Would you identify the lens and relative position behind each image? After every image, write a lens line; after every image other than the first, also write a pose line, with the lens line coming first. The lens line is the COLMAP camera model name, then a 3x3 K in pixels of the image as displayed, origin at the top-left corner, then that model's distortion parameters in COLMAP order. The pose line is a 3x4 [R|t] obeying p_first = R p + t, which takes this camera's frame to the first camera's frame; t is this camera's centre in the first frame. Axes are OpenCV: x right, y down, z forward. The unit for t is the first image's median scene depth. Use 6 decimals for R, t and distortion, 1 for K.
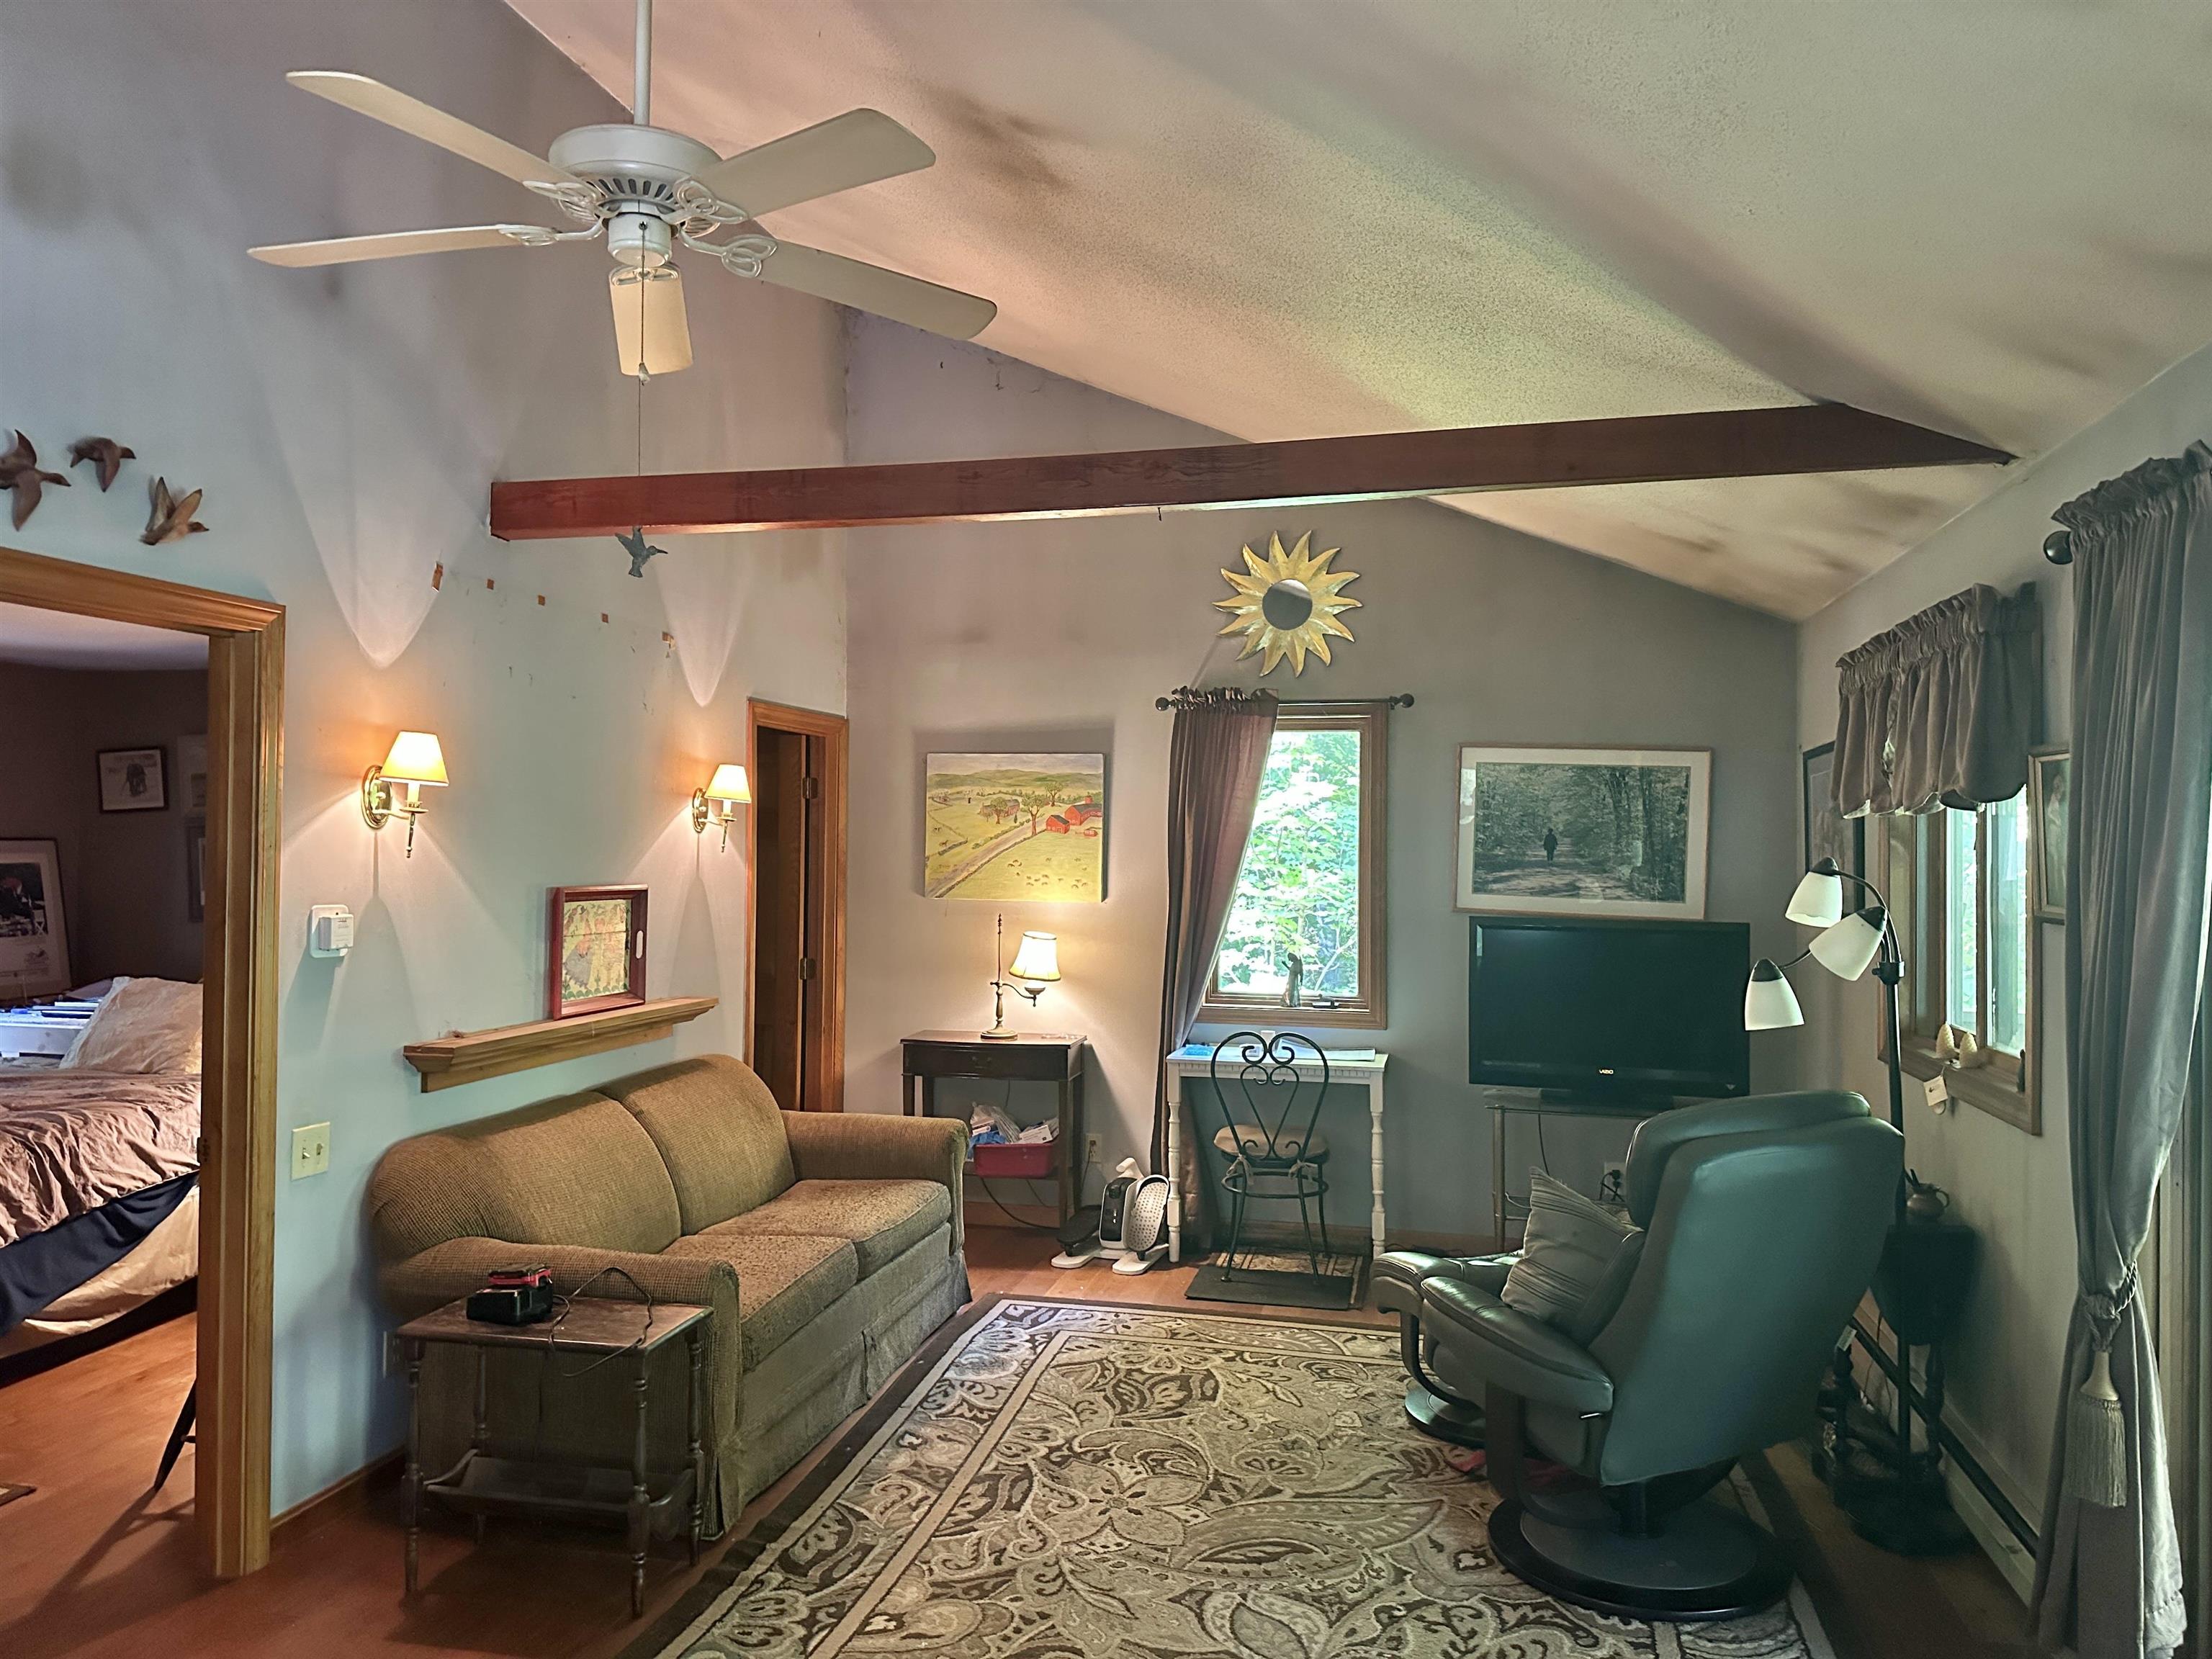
lens RADIAL K [[1551.9, 0, 1104.1], [0, 1551.9, 820.6], [0, 0, 1]] dist [0.044432, -0.054304]
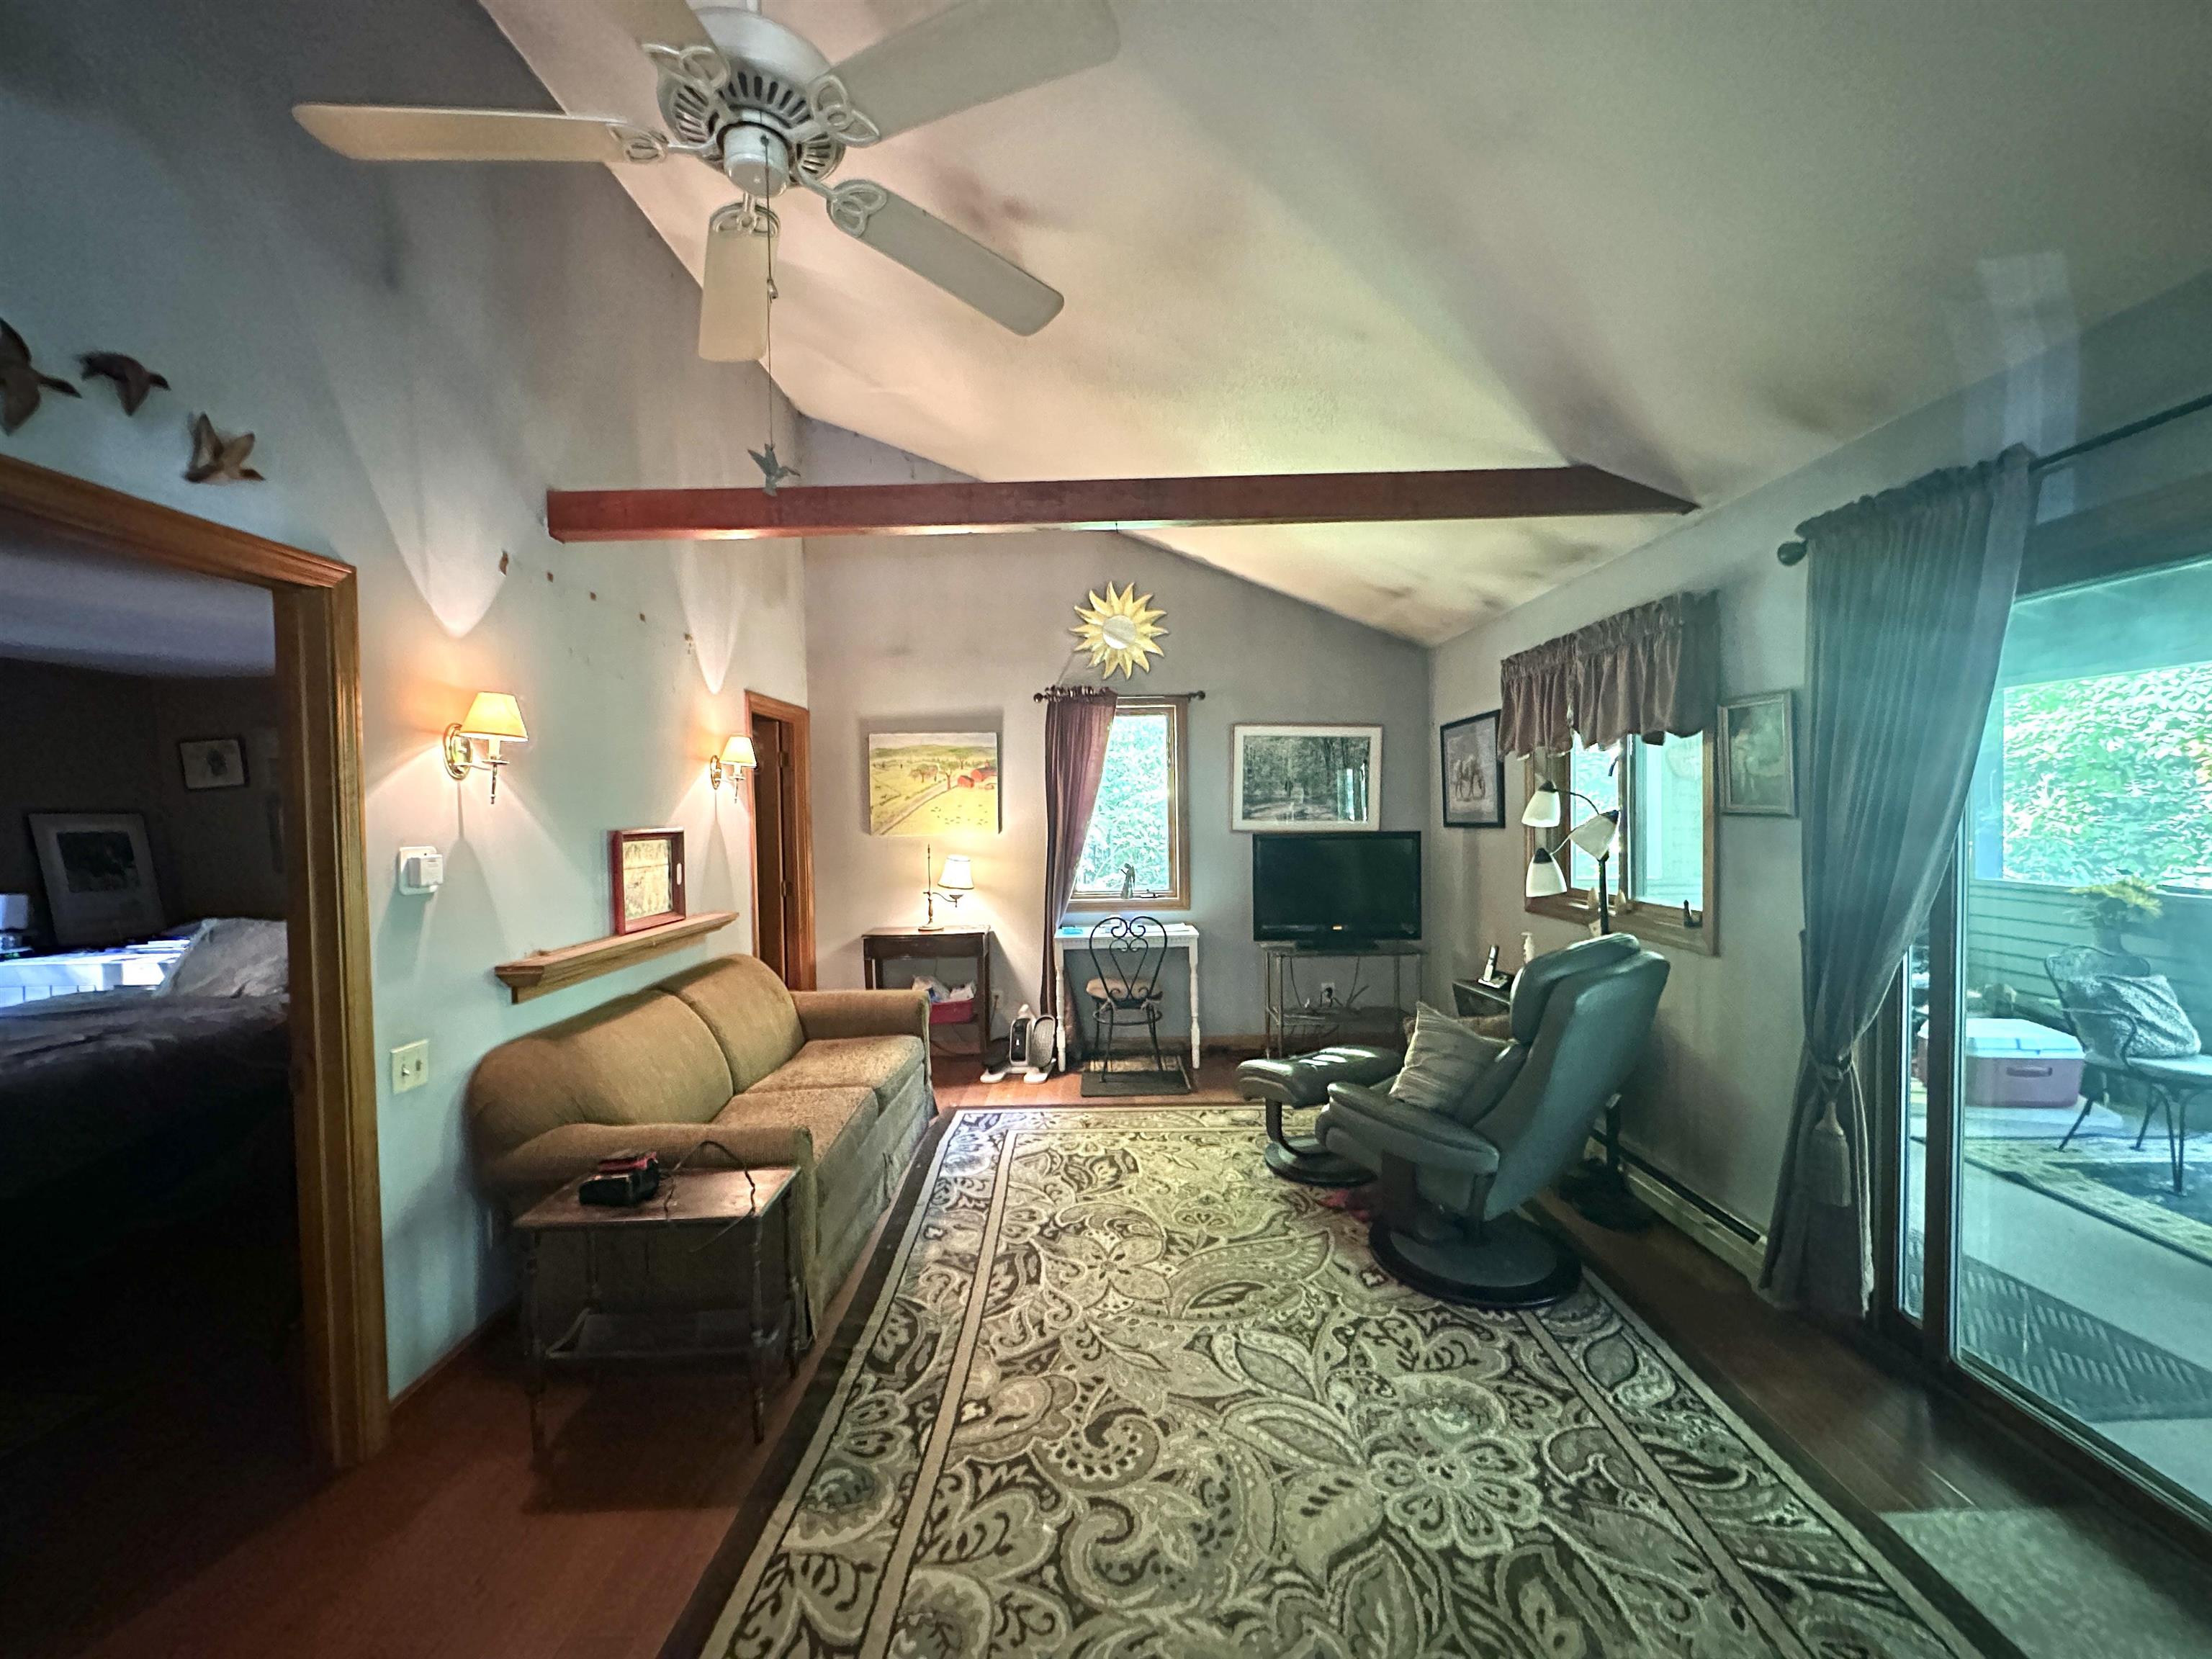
lens RADIAL K [[879.7, 0, 1106.8], [0, 879.7, 829.5], [0, 0, 1]] dist [-0.003096, 0.001198]
pose [[0.973090, -0.031492, 0.228263, -0.123985], [0.022072, 0.998801, 0.043705, 0.019609], [-0.229366, -0.037491, 0.972618, 0.217650]]
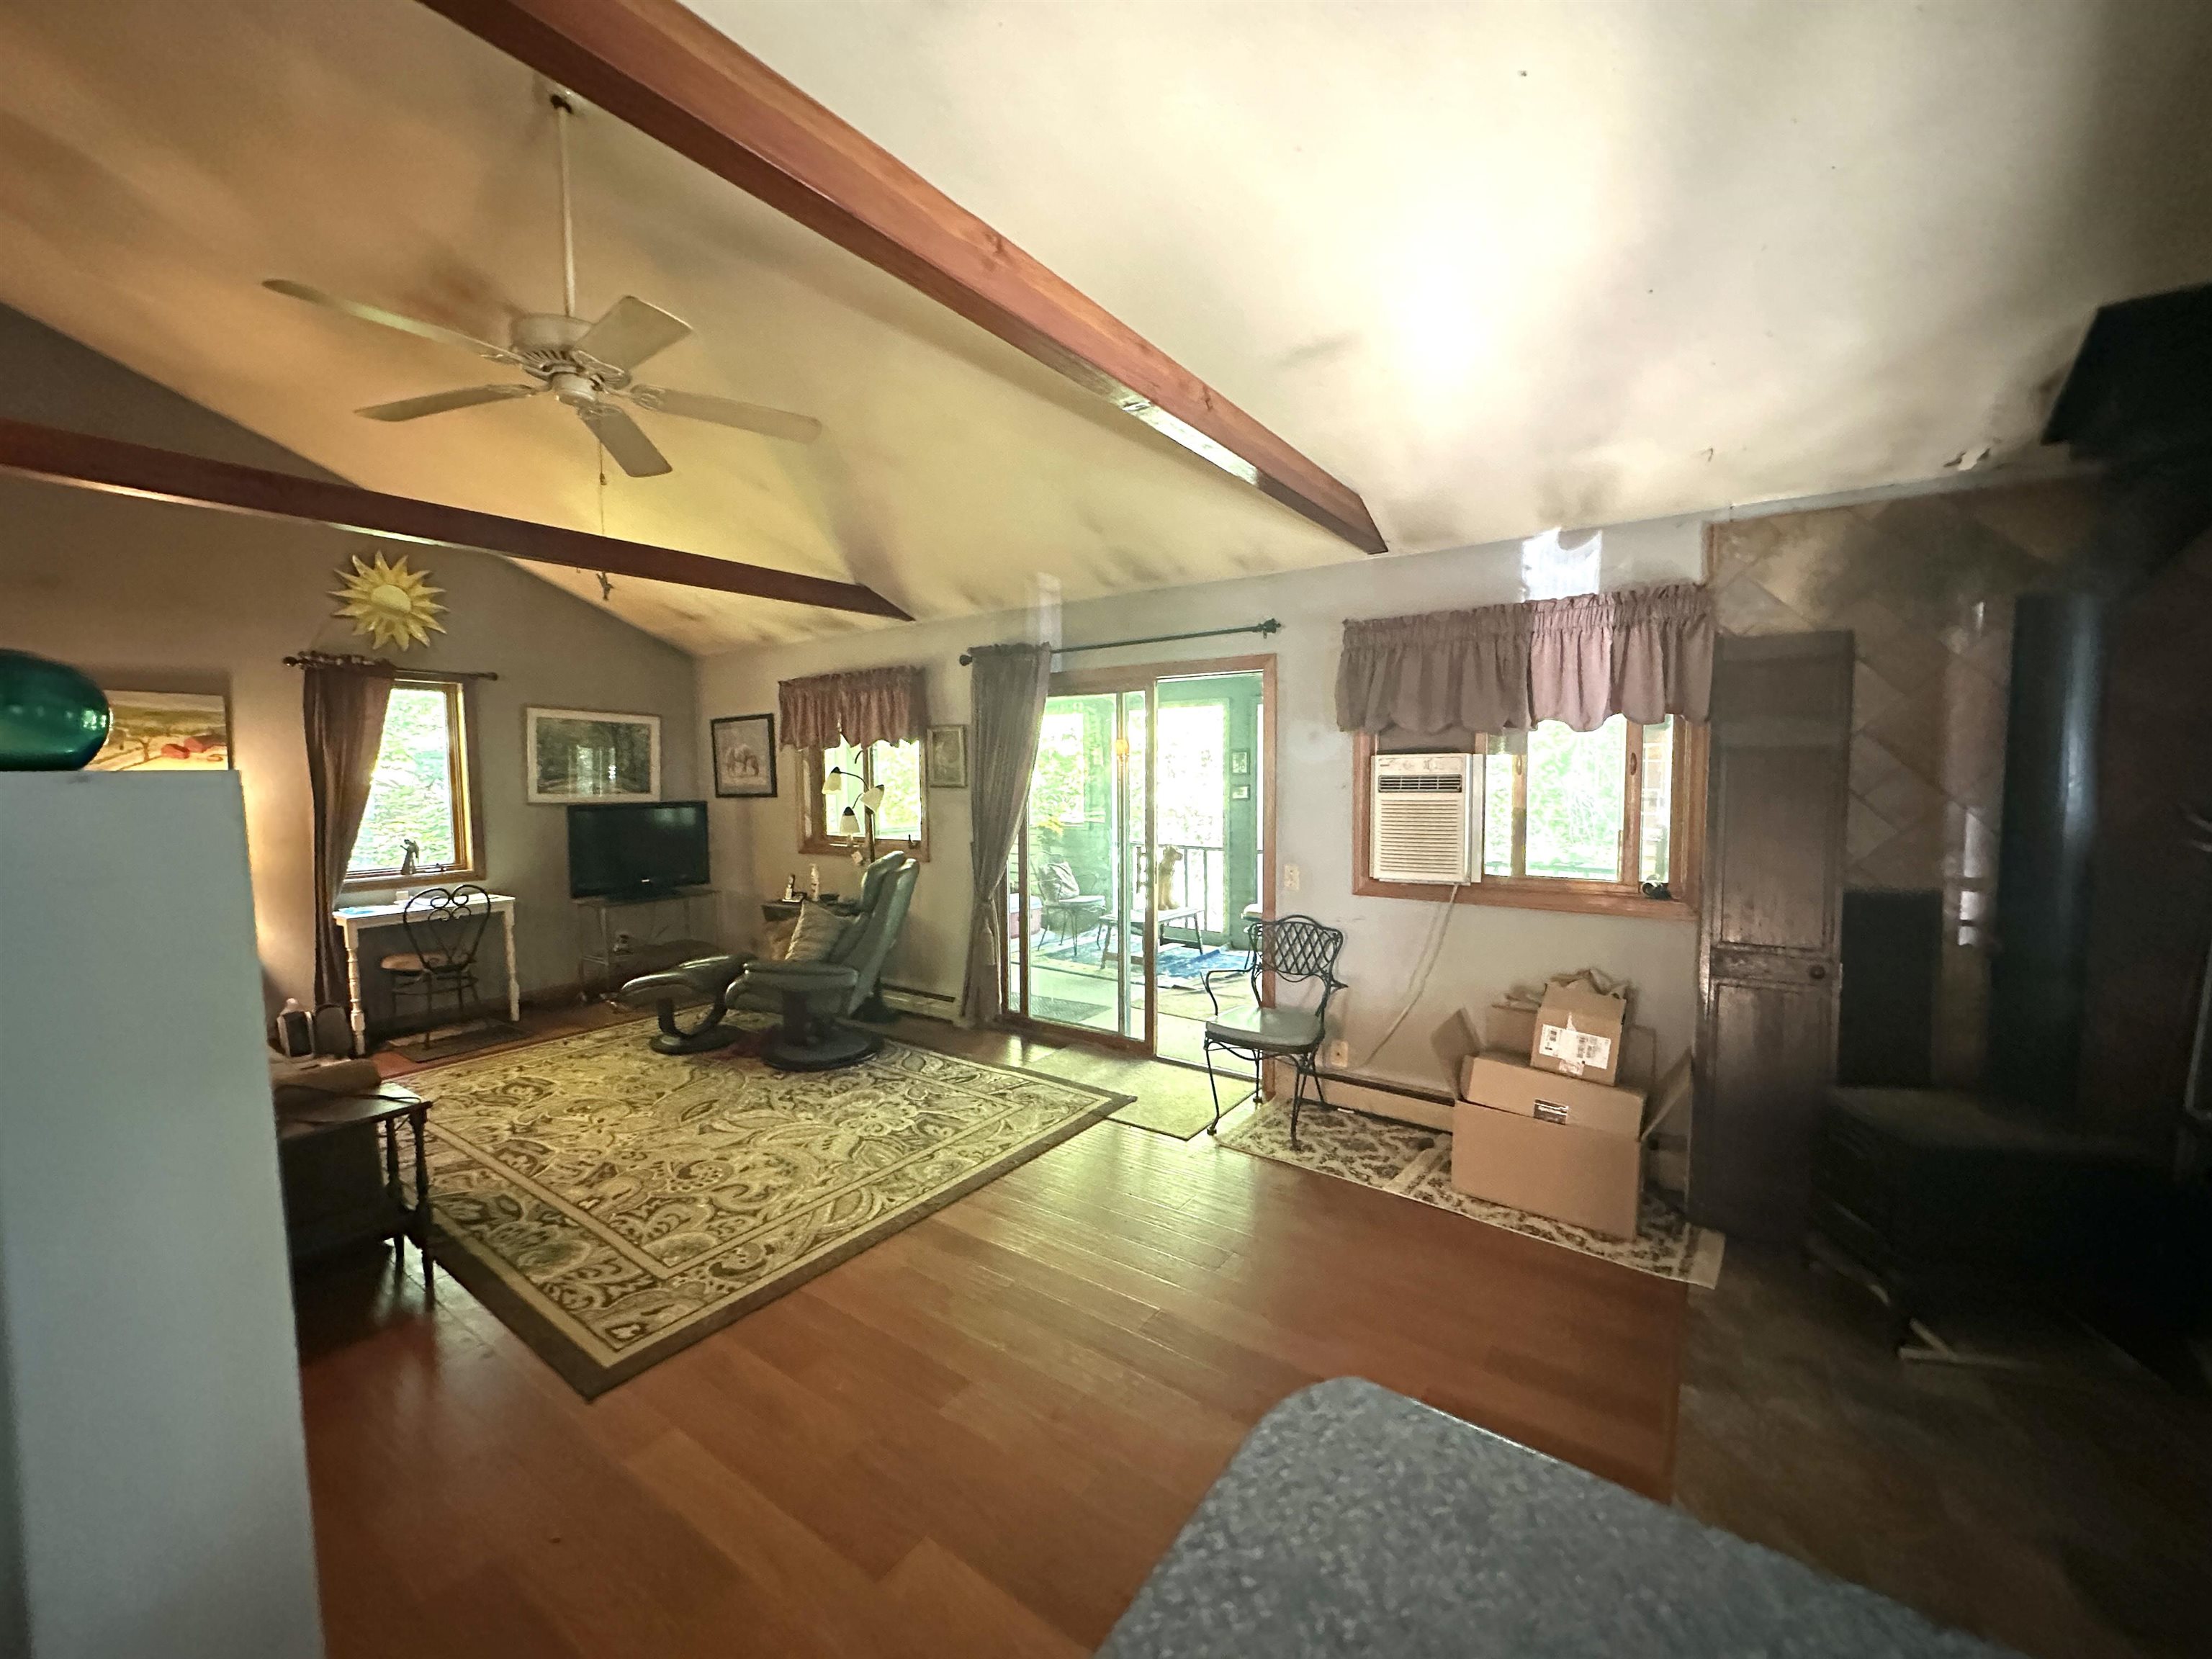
lens RADIAL K [[879.7, 0, 1105.3], [0, 879.7, 835.2], [0, 0, 1]] dist [-0.003096, 0.001198]
pose [[0.372746, -0.080449, 0.924440, -0.548567], [-0.003494, 0.996106, 0.088095, 0.006476], [-0.927927, -0.036067, 0.371013, 0.070940]]
